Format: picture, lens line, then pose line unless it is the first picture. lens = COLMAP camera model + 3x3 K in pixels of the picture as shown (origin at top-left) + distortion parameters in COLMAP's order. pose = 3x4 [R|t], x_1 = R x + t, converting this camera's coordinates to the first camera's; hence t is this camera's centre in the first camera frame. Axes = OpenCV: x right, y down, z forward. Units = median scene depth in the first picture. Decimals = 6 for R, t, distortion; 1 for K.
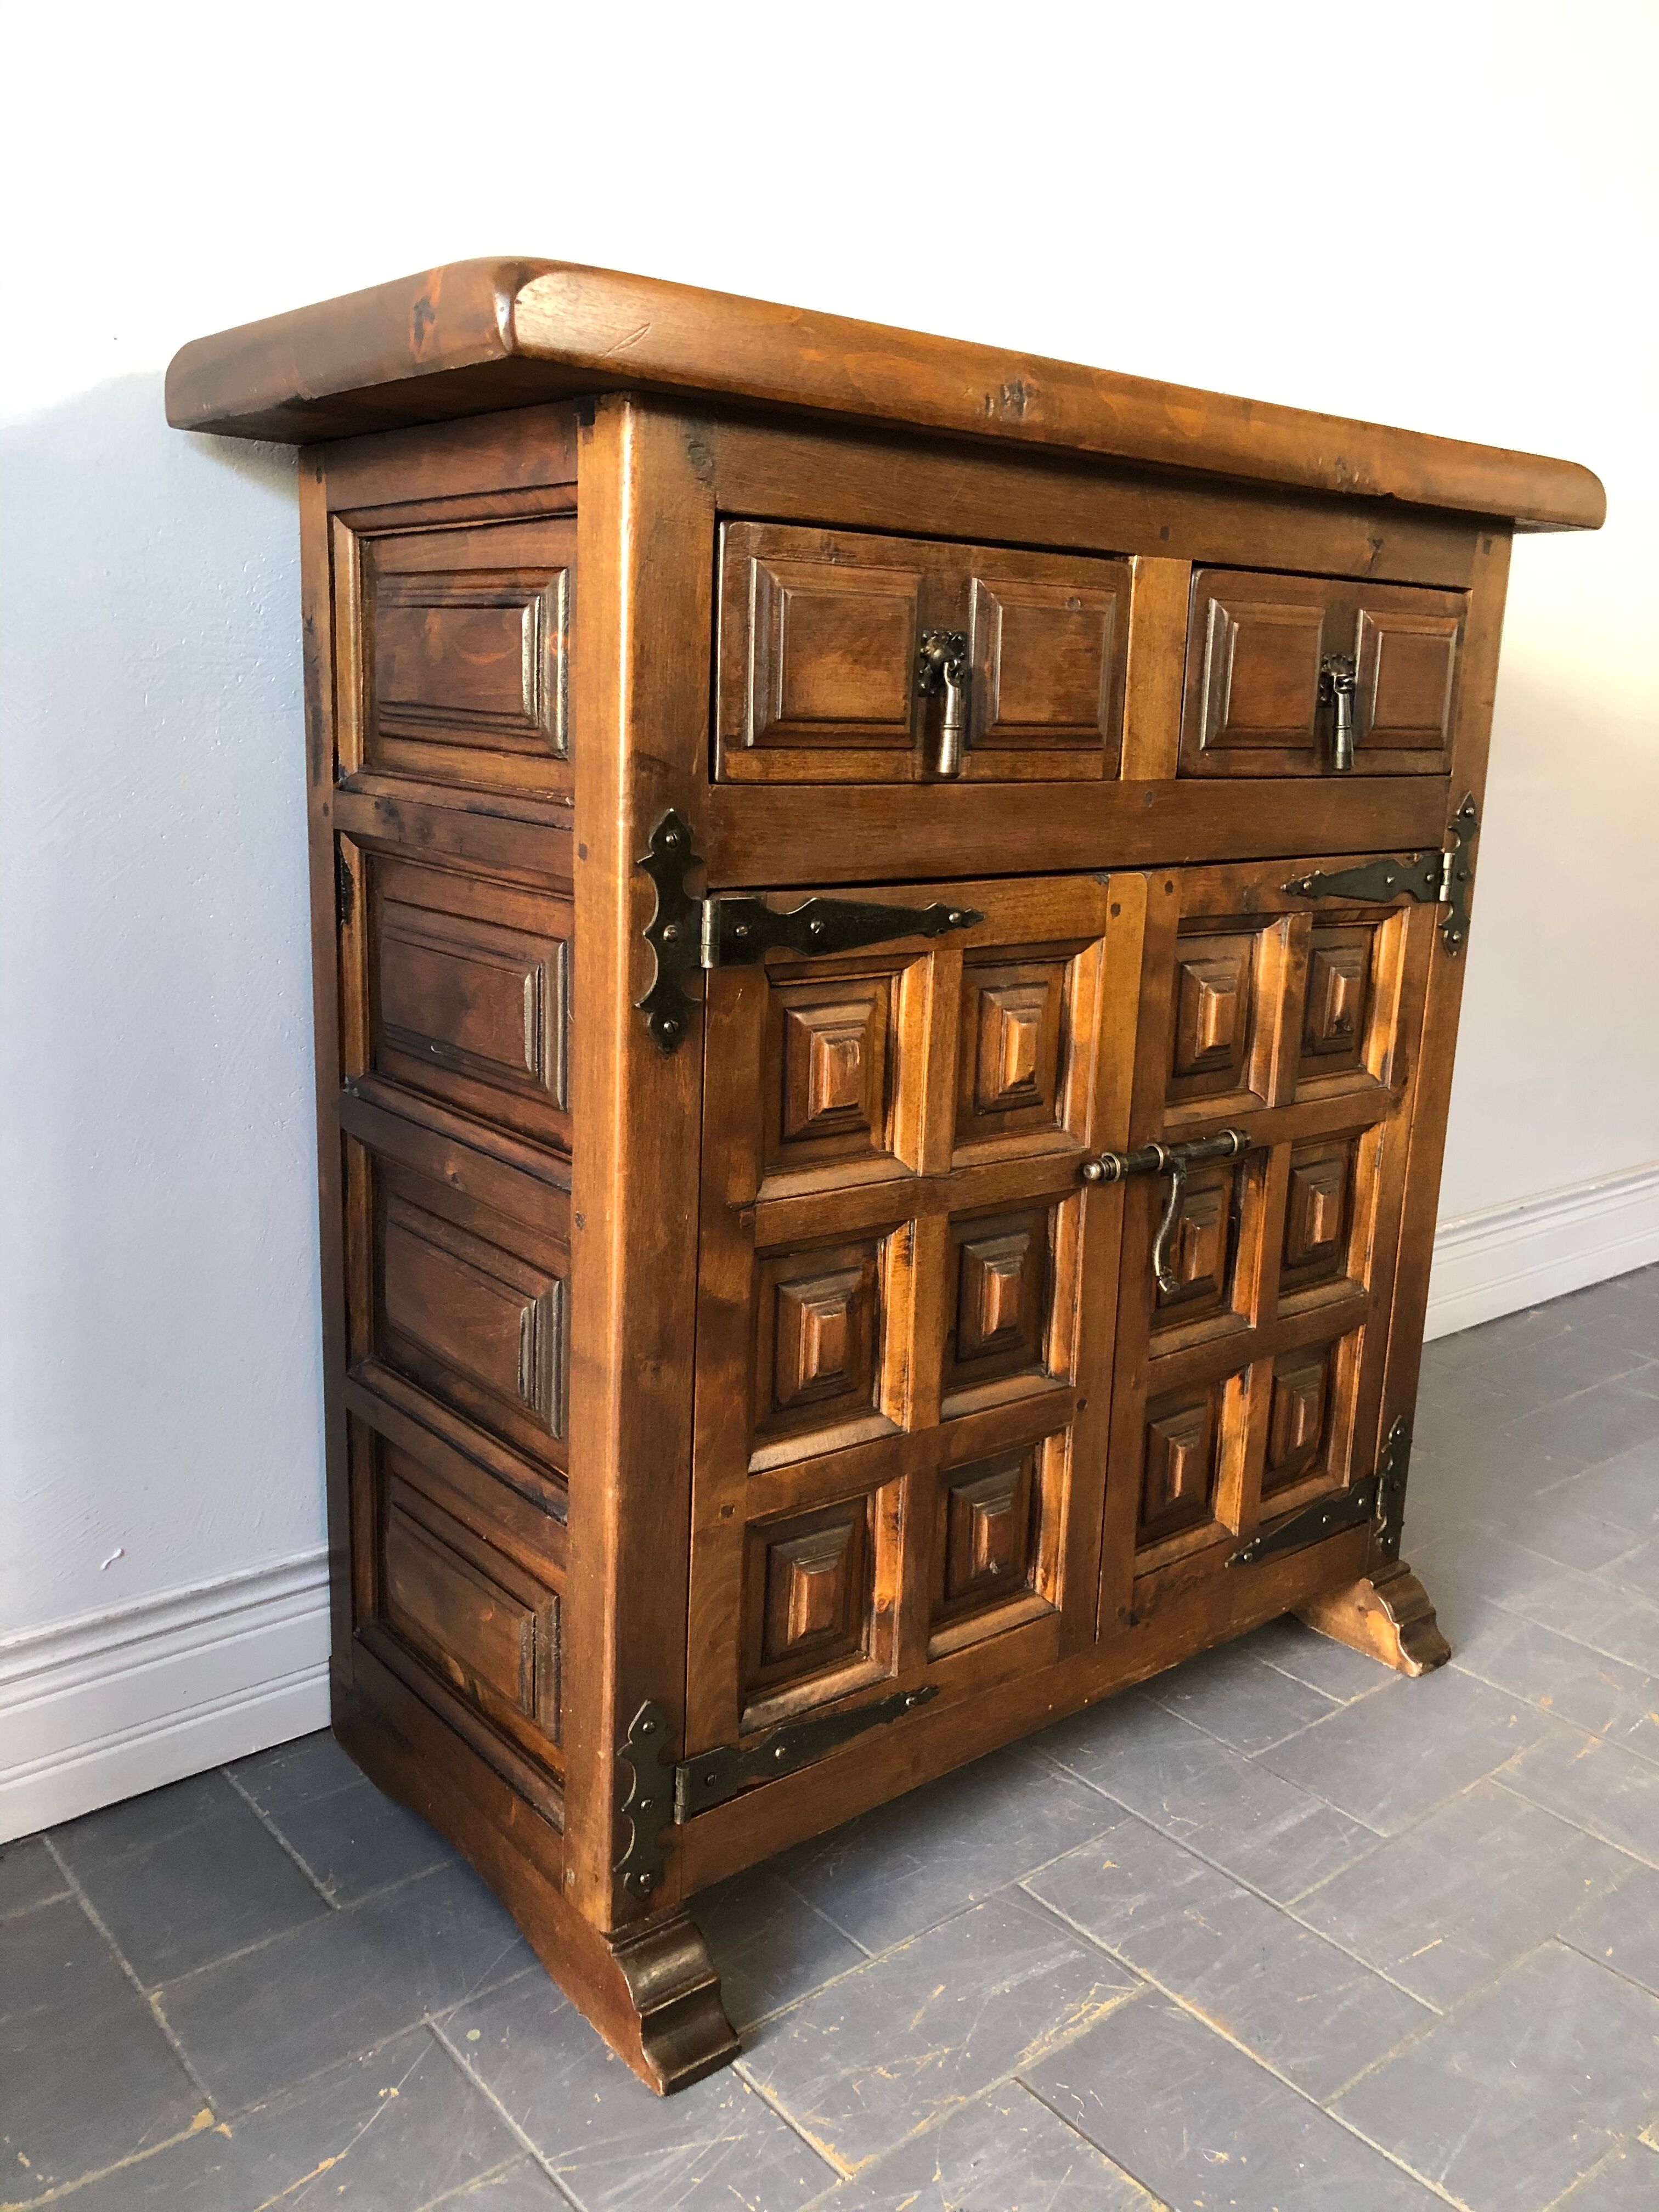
lens RADIAL K [[1798.4, 0, 833.8], [0, 1798.4, 1104.8], [0, 0, 1]] dist [0.033732, -0.039308]
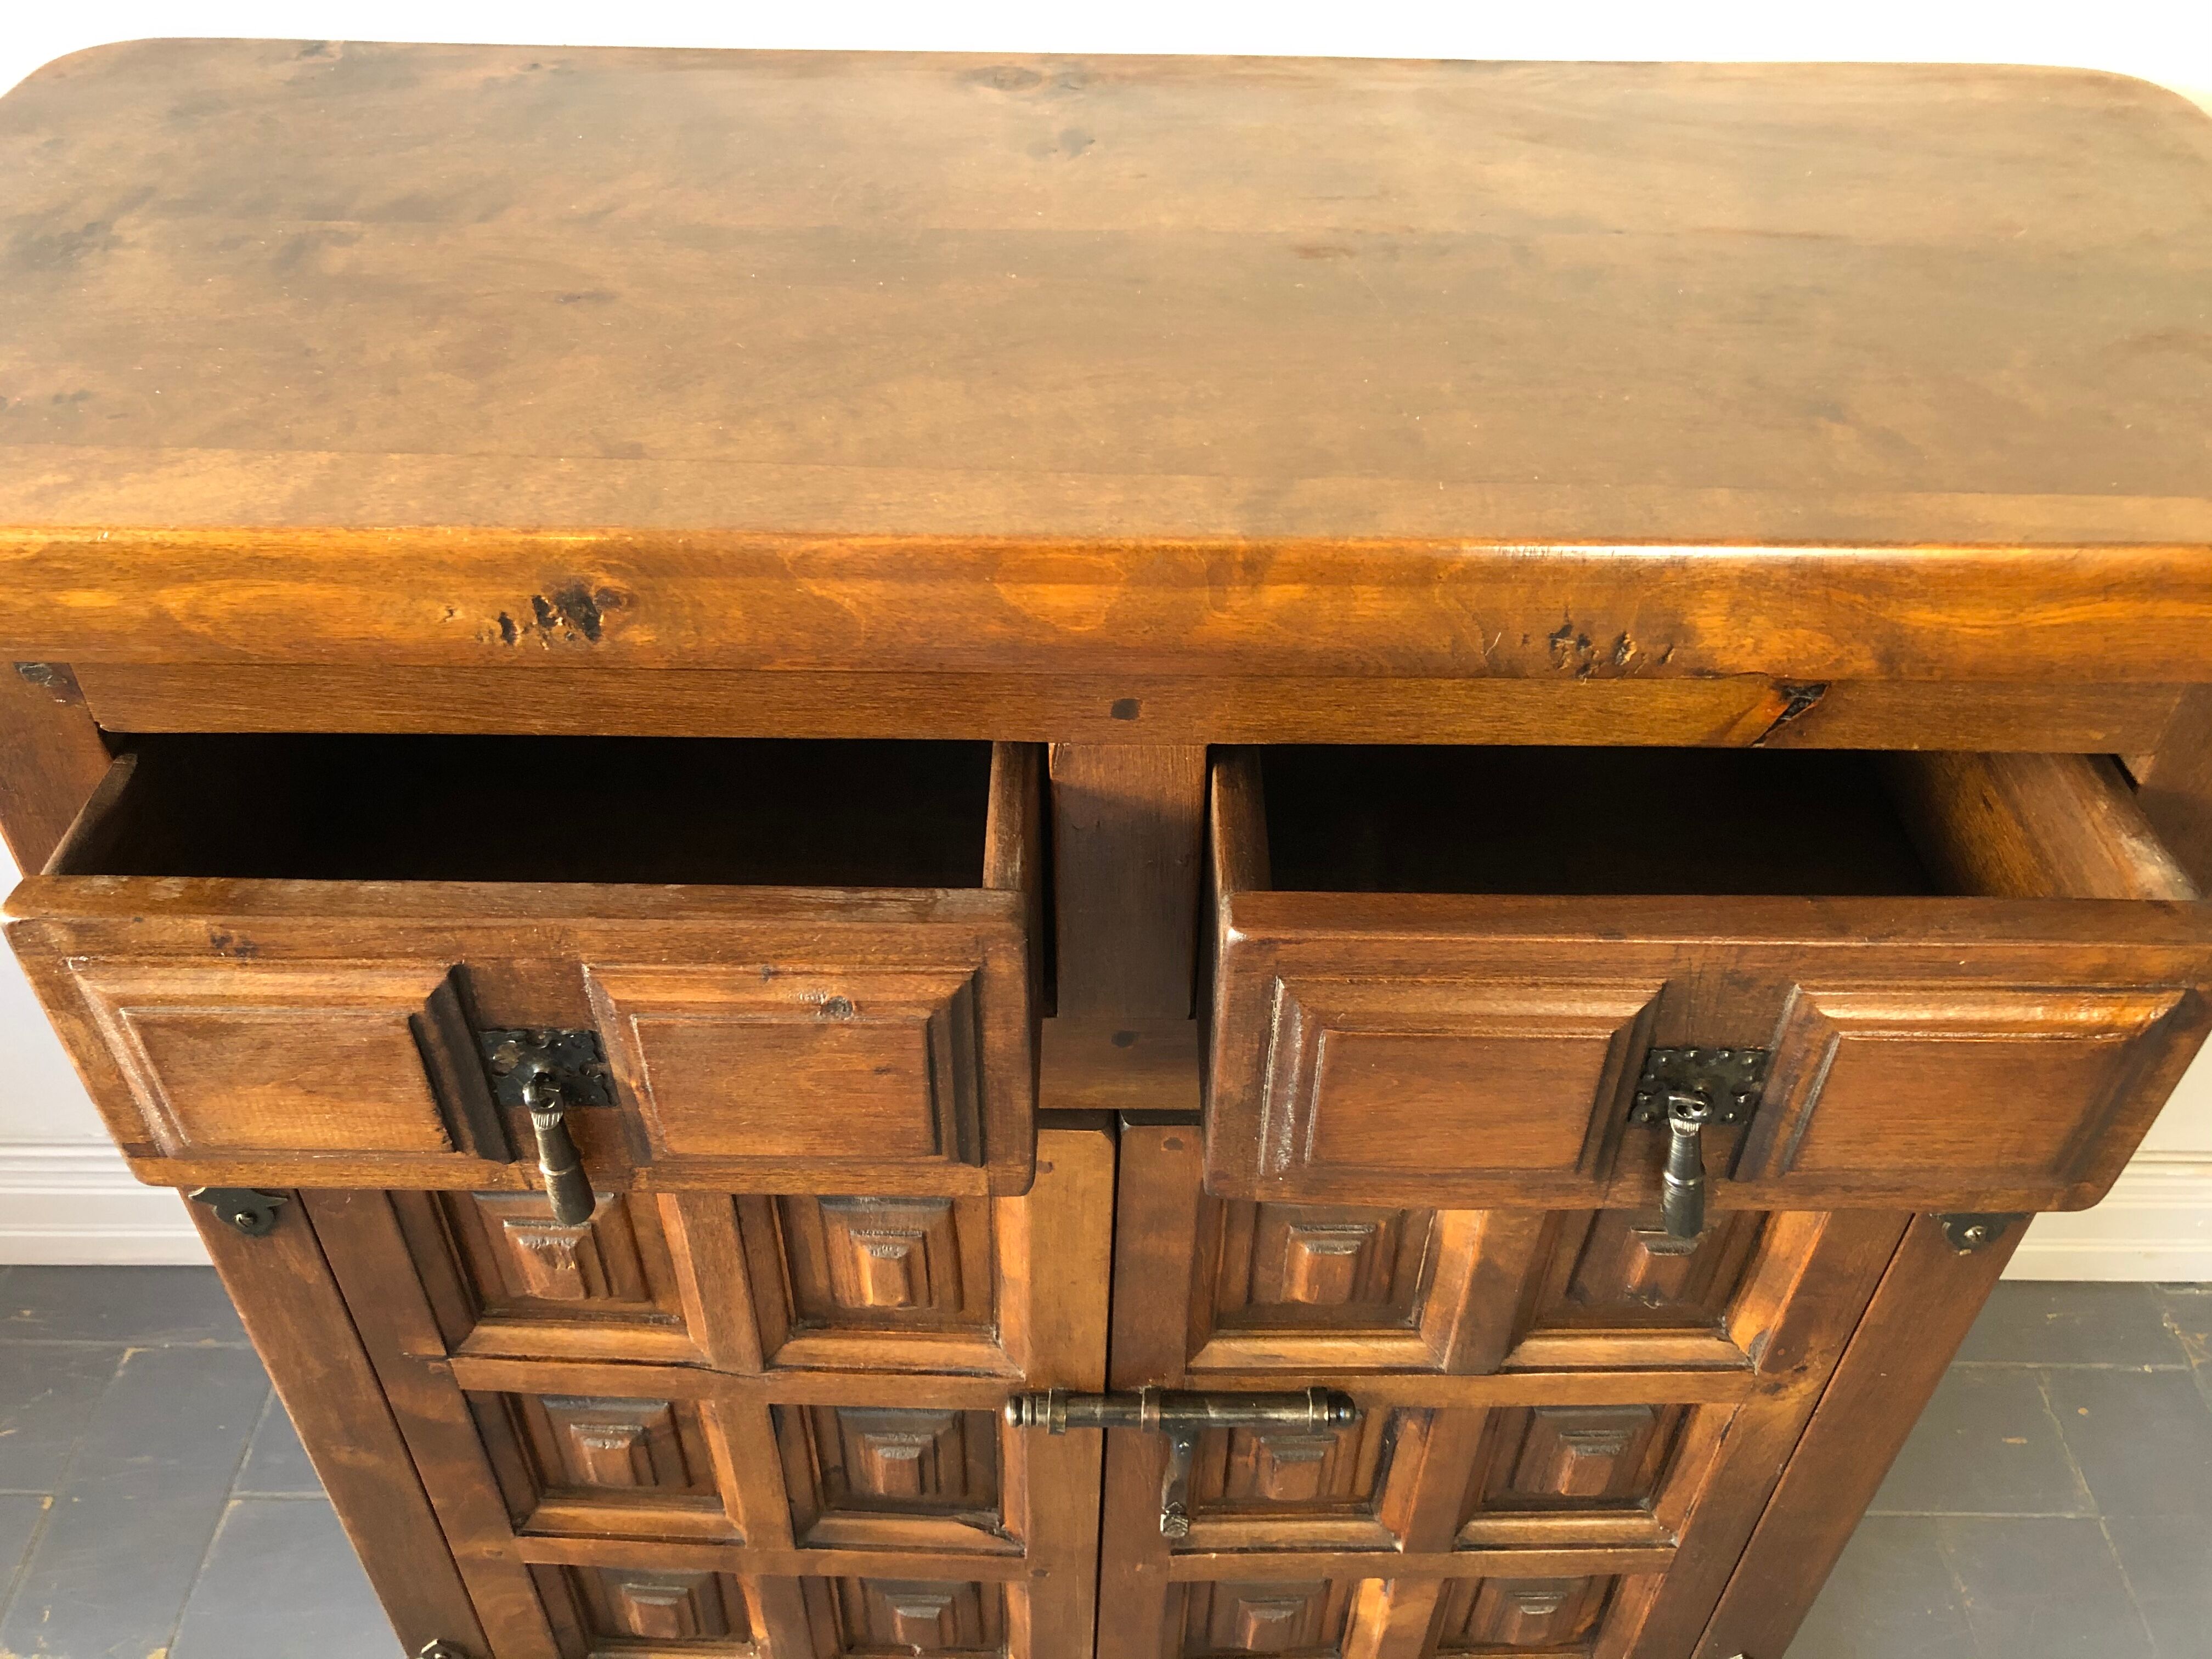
lens RADIAL K [[1798.4, 0, 1099.9], [0, 1798.4, 797.2], [0, 0, 1]] dist [0.033732, -0.039308]
pose [[0.775319, 0.392798, -0.494561, 0.457588], [-0.130717, 0.865912, 0.482815, -0.558856], [0.617895, -0.309688, 0.722703, 0.614689]]
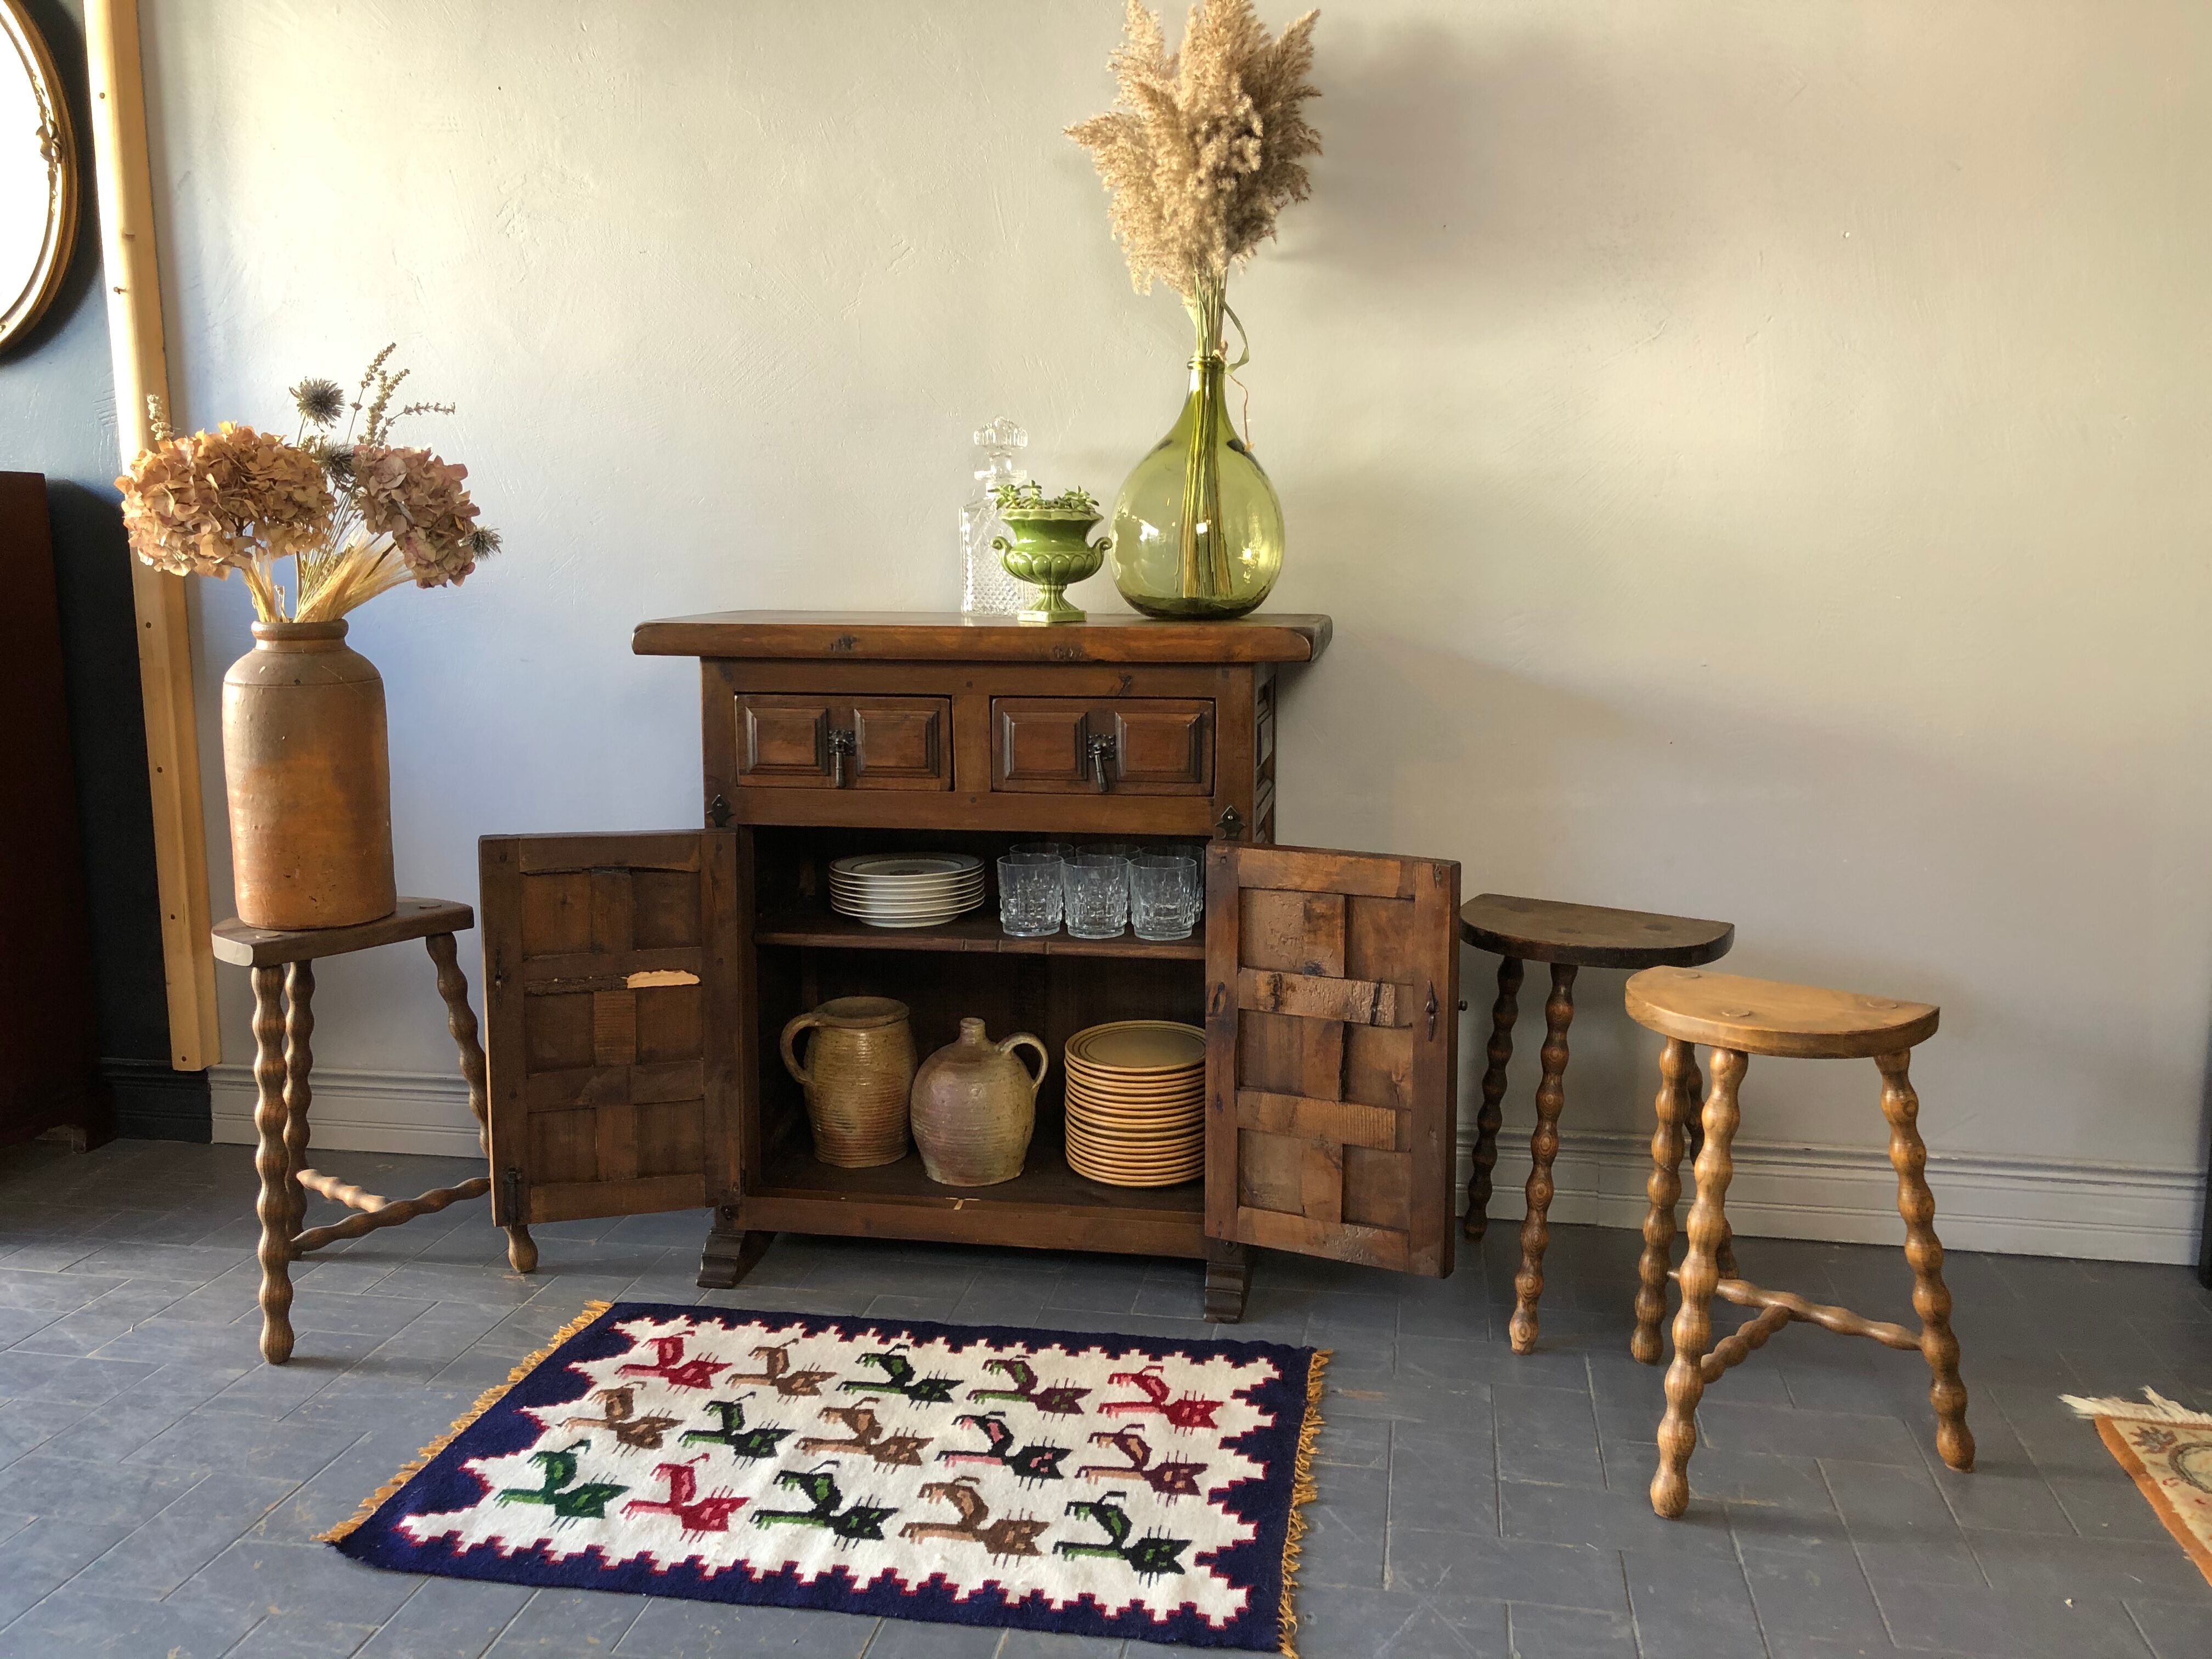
lens RADIAL K [[1798.4, 0, 1096.4], [0, 1798.4, 842.7], [0, 0, 1]] dist [0.033732, -0.039308]
pose [[0.640101, 0.088682, -0.763156, 2.026044], [-0.150035, 0.988620, -0.010961, -0.125147], [0.753499, 0.121516, 0.646122, -0.291804]]
